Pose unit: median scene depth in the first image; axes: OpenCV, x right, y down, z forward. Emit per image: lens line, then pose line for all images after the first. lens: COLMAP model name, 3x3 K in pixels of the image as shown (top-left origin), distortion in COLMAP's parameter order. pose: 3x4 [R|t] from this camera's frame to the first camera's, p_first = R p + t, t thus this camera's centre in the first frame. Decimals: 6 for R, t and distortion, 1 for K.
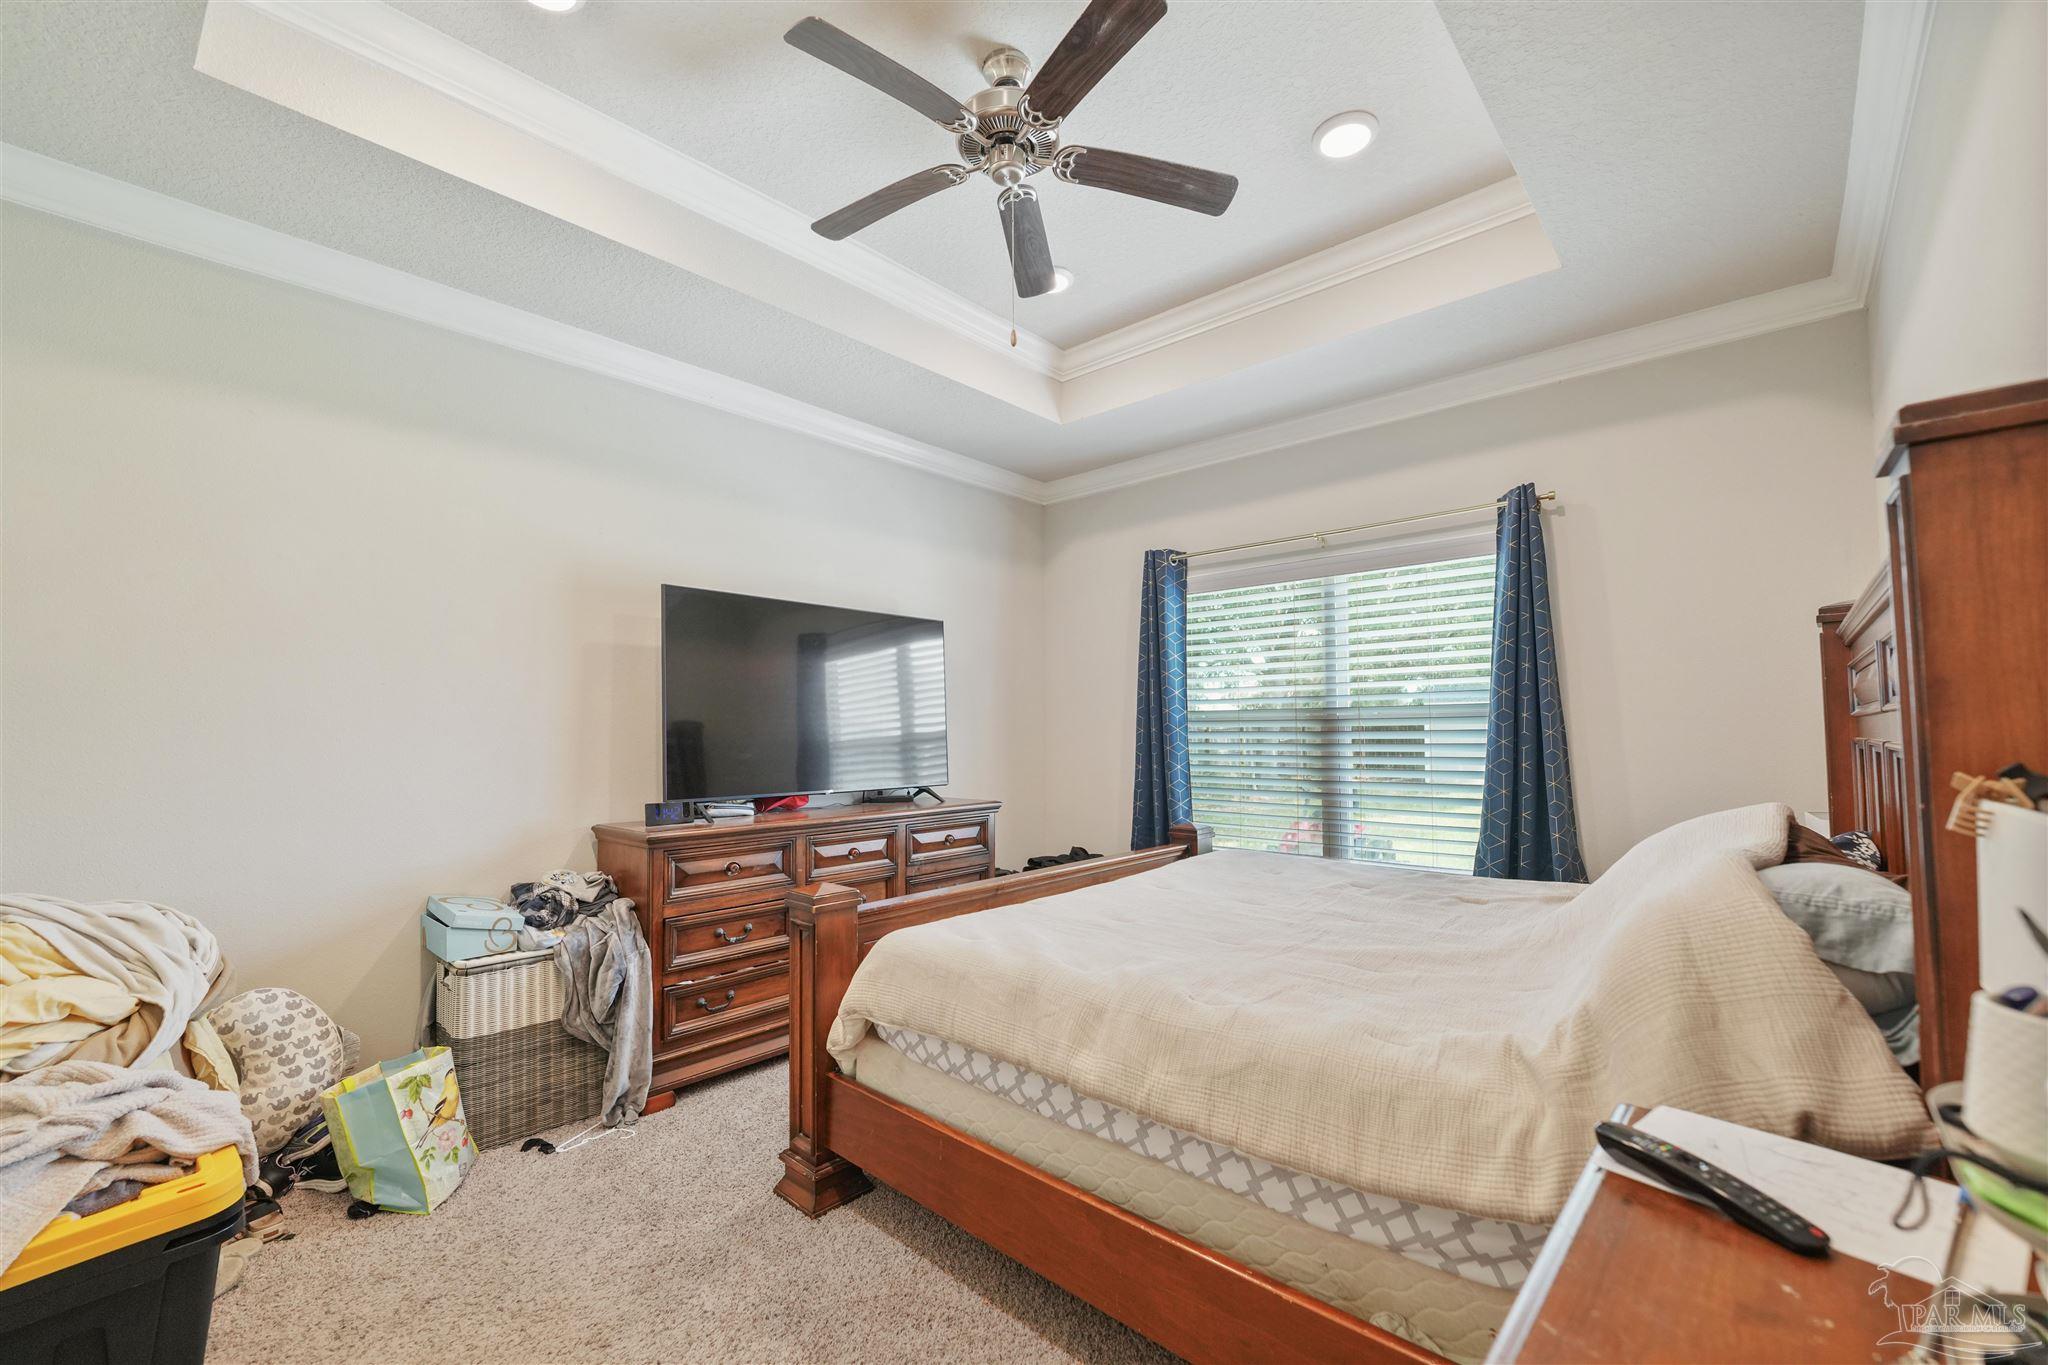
lens RADIAL K [[854.8, 0, 1014.0], [0, 854.8, 695.4], [0, 0, 1]] dist [-0.007903, -0.002103]
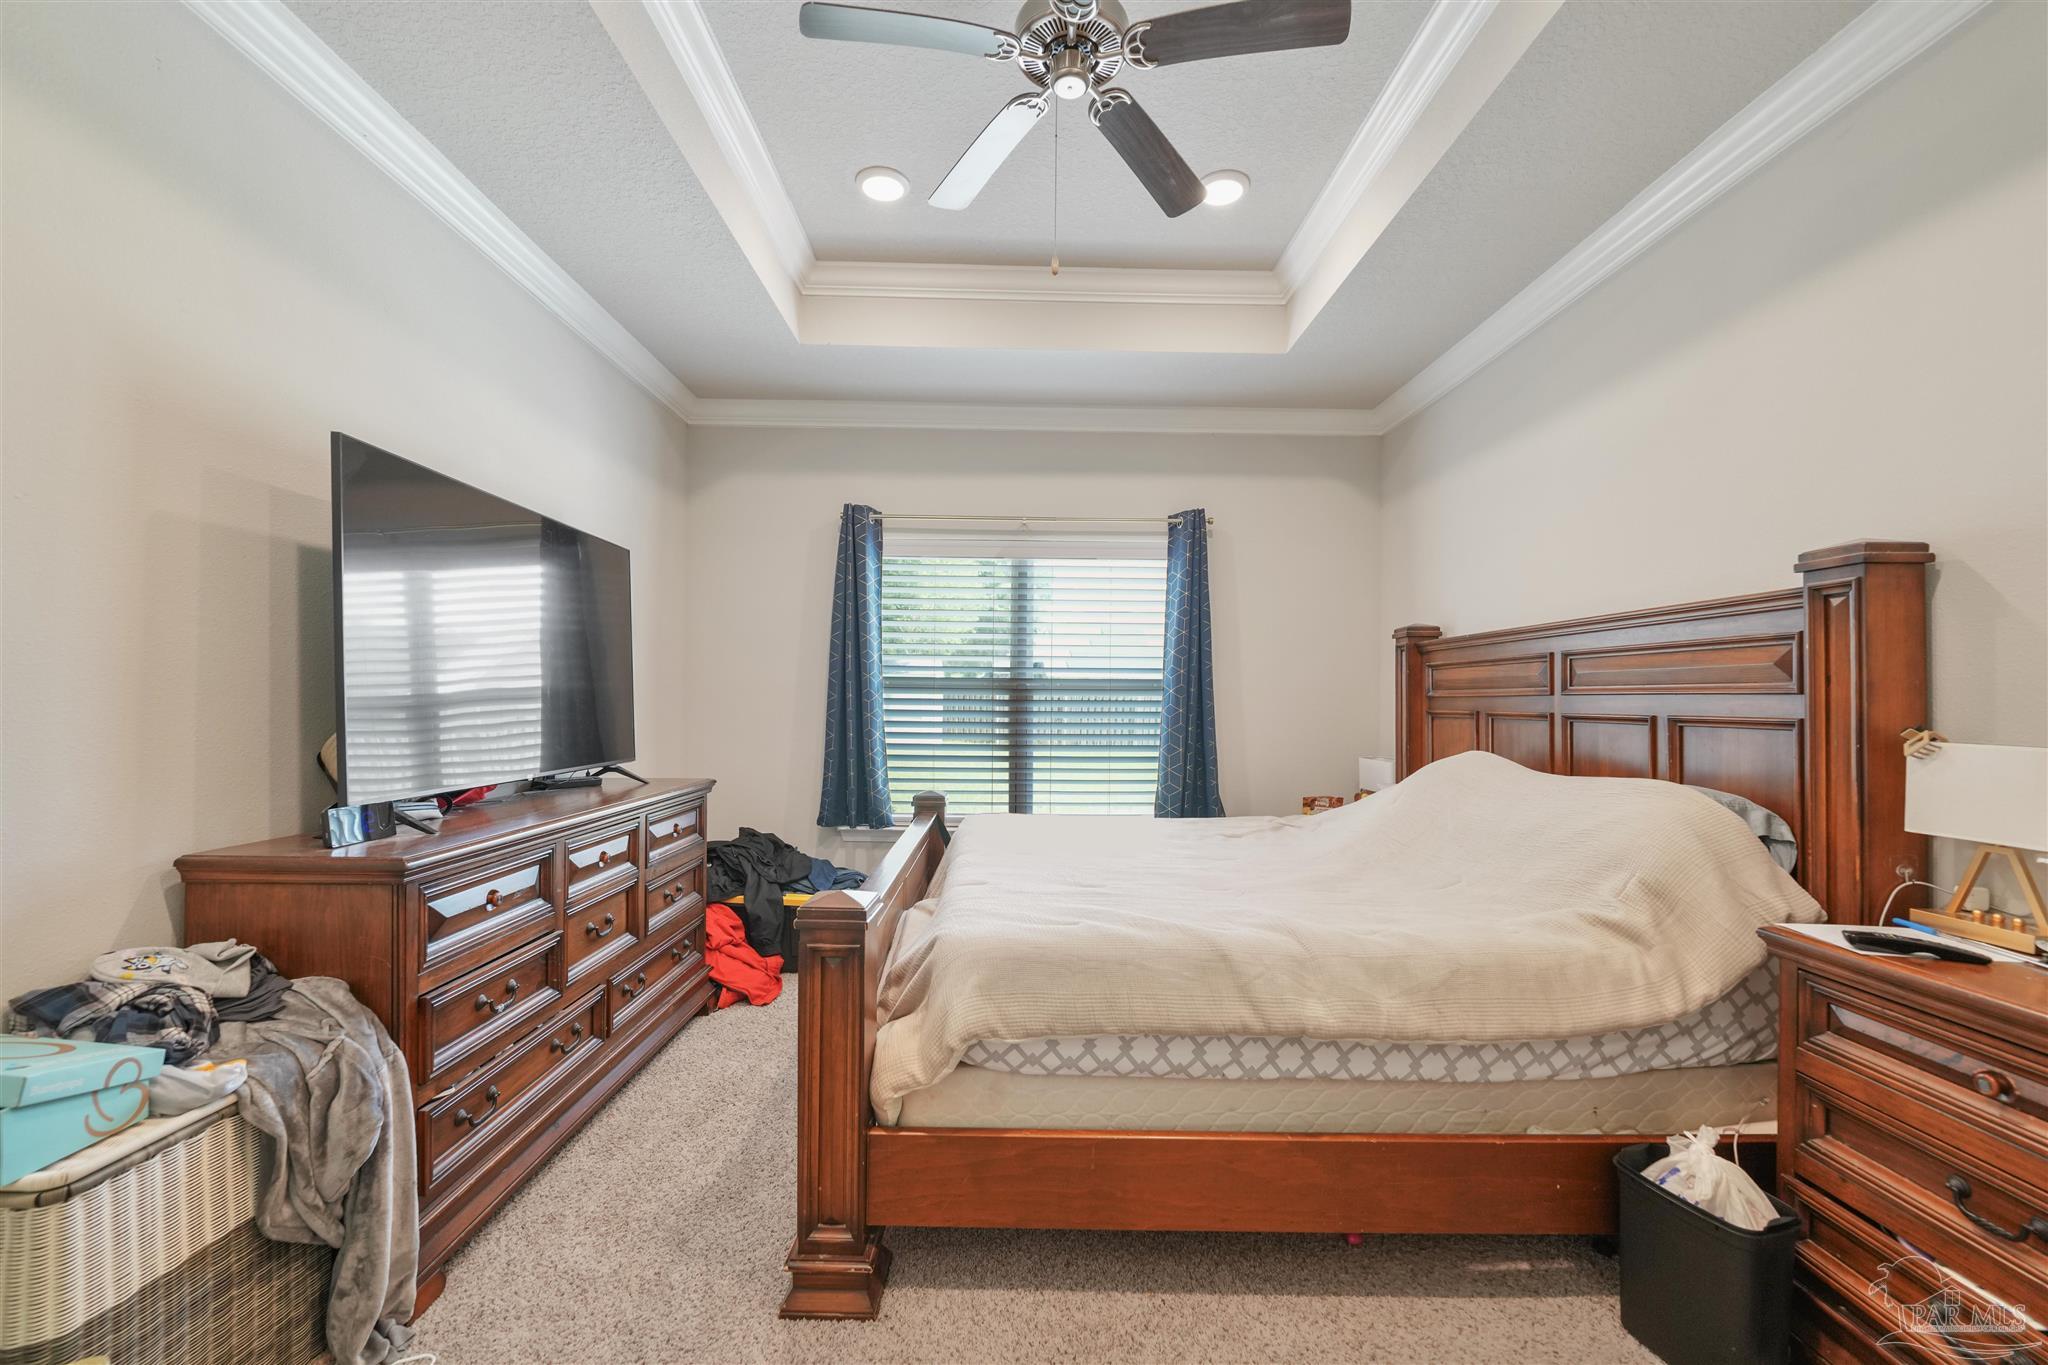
lens RADIAL K [[854.8, 0, 1021.3], [0, 854.8, 688.4], [0, 0, 1]] dist [-0.007903, -0.002103]
pose [[0.722371, 0.023750, 0.691098, -0.527181], [-0.045134, 0.998898, 0.012849, 0.017621], [-0.690031, -0.040474, 0.722647, 0.282917]]
